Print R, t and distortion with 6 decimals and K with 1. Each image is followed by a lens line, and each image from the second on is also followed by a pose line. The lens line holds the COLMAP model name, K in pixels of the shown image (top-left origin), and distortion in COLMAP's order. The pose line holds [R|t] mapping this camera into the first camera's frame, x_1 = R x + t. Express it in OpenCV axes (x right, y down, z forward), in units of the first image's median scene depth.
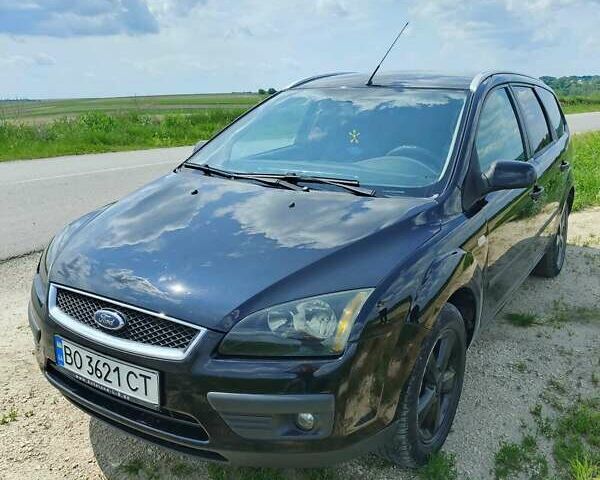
lens RADIAL K [[589.0, 0, 300.0], [0, 589.0, 240.0], [0, 0, 1]] dist [0.020044, -0.015981]
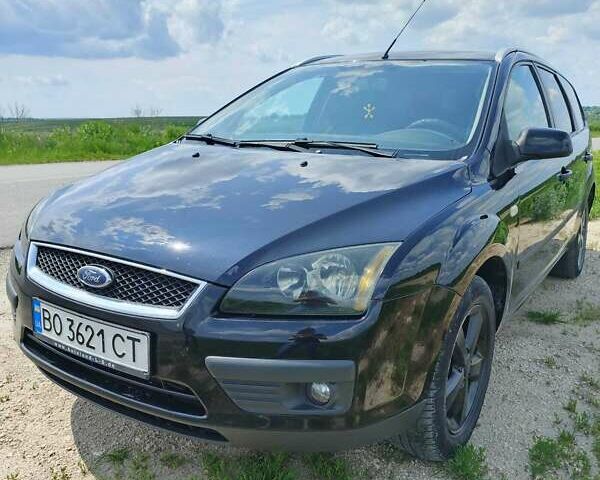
lens RADIAL K [[589.0, 0, 300.0], [0, 589.0, 240.0], [0, 0, 1]] dist [0.020044, -0.015981]
pose [[0.999802, 0.019813, 0.001743, -0.020084], [-0.019724, 0.998956, -0.041207, 0.096452], [-0.002558, 0.041164, 0.999149, 0.110809]]
